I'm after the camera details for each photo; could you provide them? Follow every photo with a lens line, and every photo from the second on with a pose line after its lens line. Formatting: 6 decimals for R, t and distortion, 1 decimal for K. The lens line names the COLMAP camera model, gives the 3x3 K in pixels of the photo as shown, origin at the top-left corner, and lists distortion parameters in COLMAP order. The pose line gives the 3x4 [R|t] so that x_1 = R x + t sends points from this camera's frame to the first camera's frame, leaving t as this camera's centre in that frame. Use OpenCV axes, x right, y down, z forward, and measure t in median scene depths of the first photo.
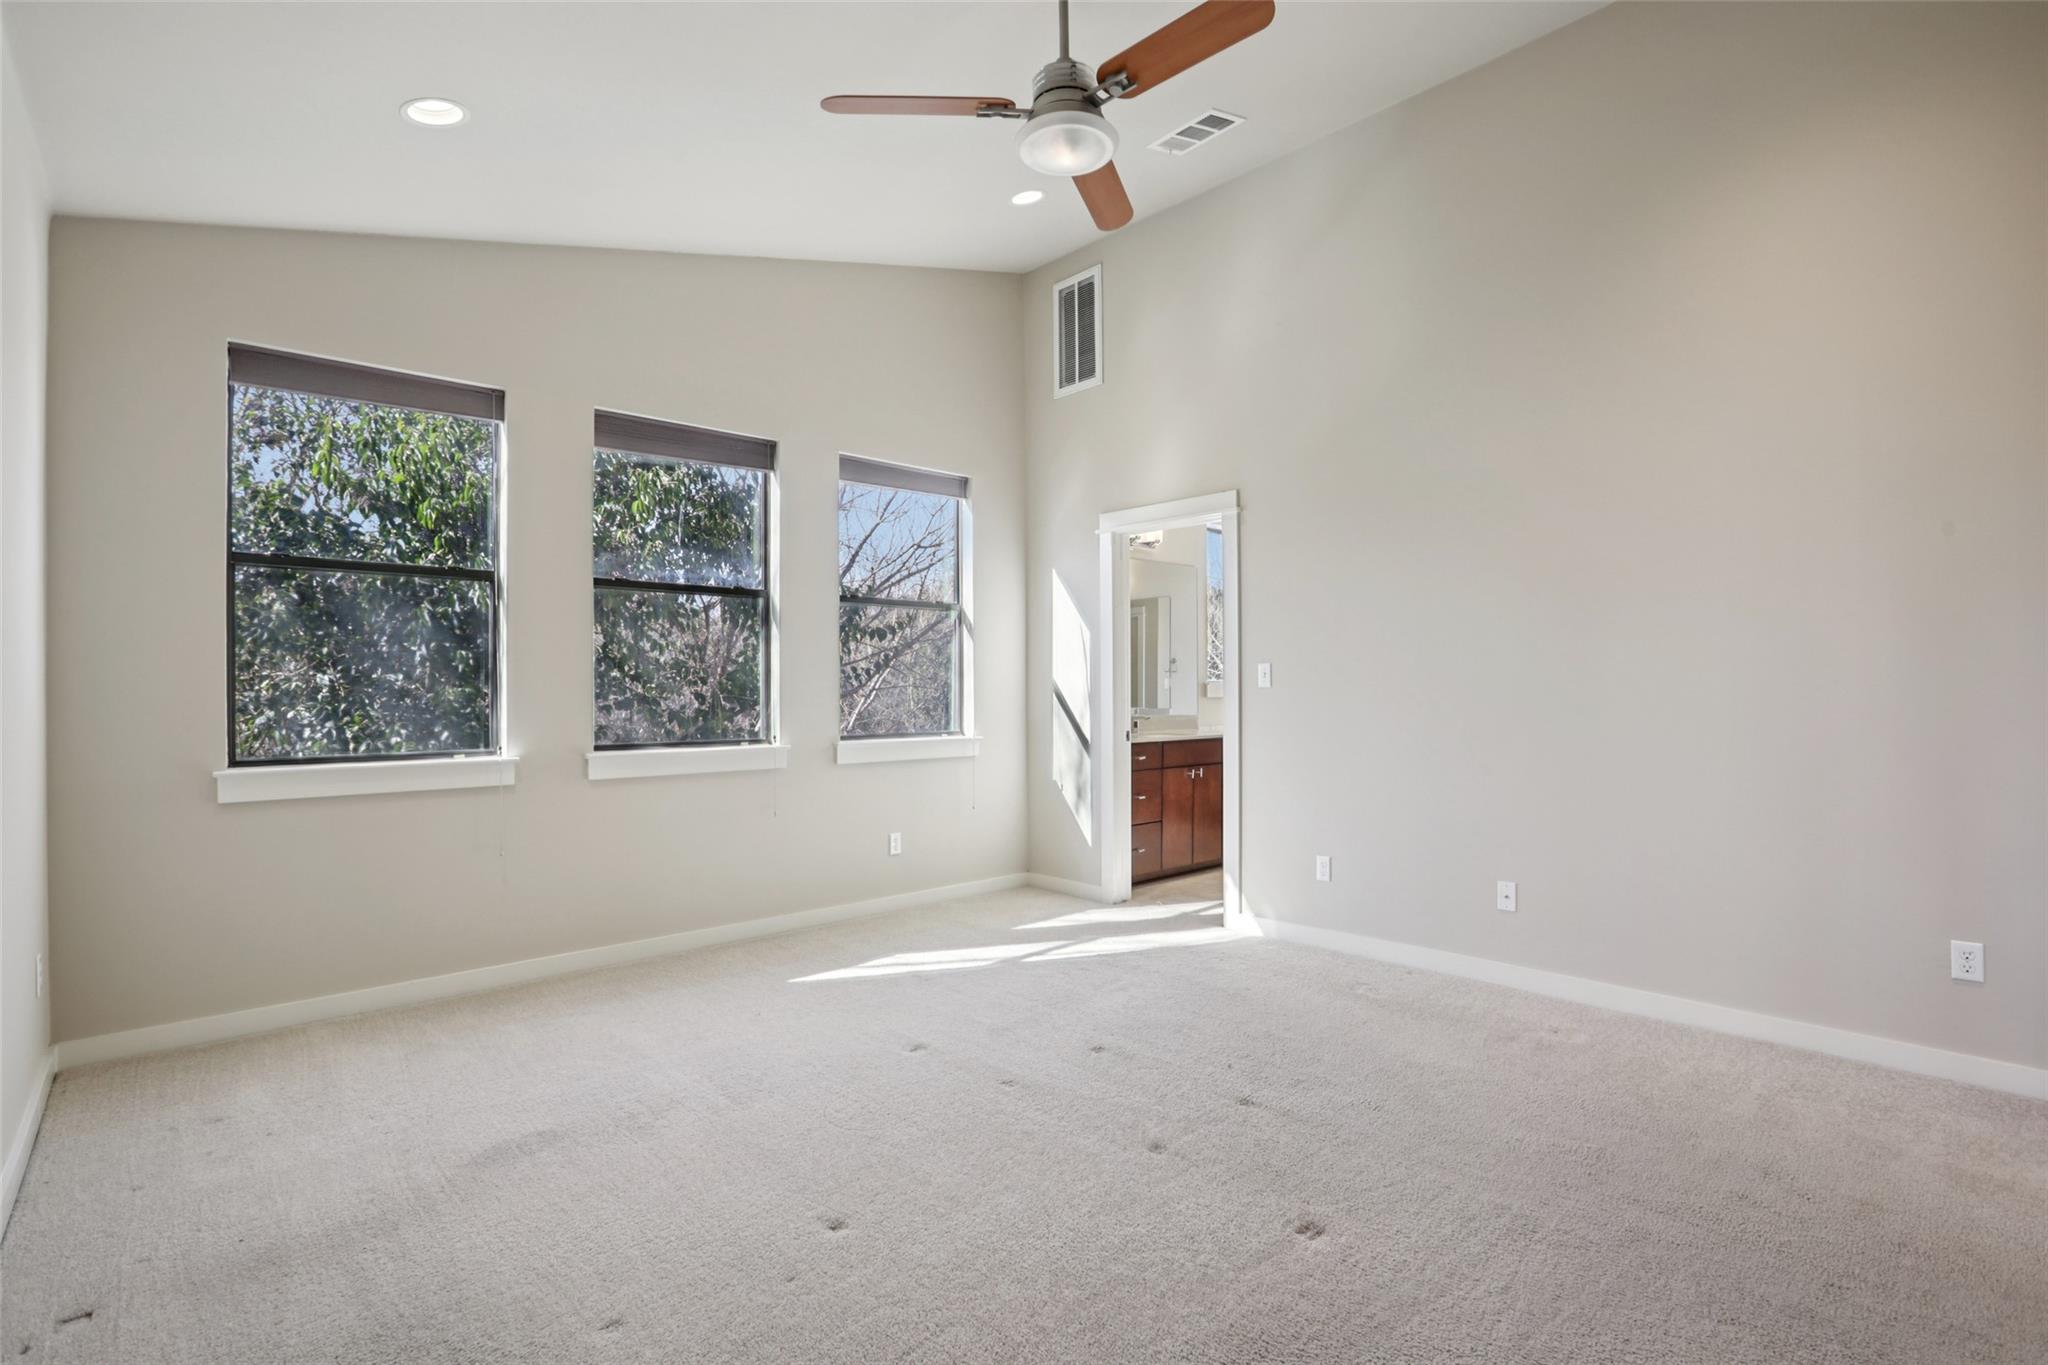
lens RADIAL K [[932.1, 0, 1028.4], [0, 932.1, 693.4], [0, 0, 1]] dist [-0.039623, 0.007880]
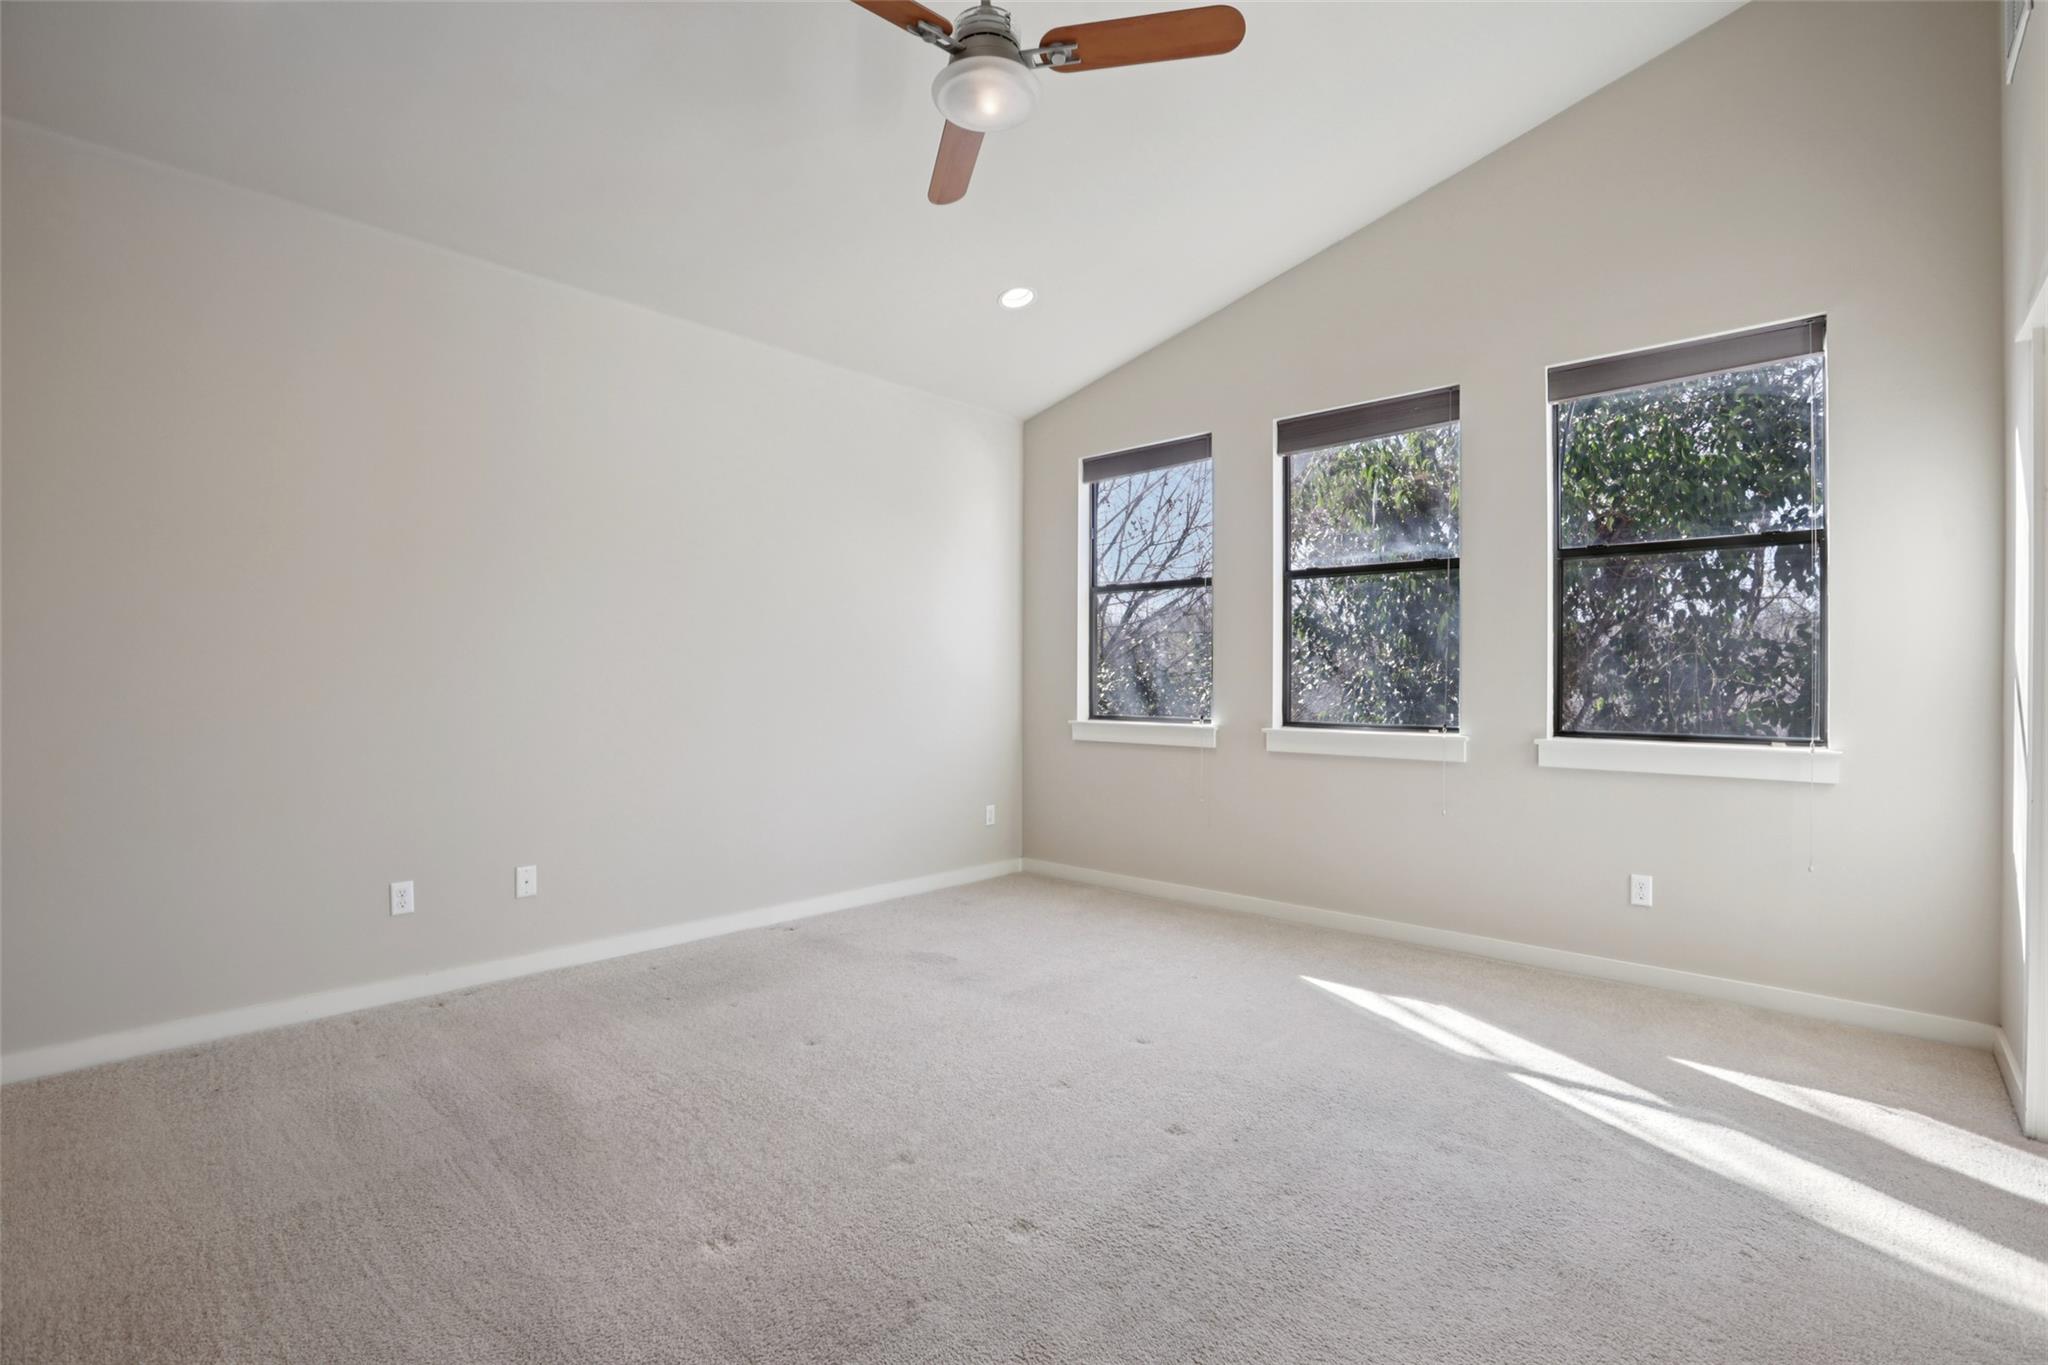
lens RADIAL K [[932.1, 0, 1036.5], [0, 932.1, 688.0], [0, 0, 1]] dist [-0.039623, 0.007880]
pose [[0.094848, 0.020487, -0.995281, 0.584394], [-0.002897, 0.999790, 0.020304, -0.005928], [0.995488, 0.000958, 0.094888, 0.558957]]
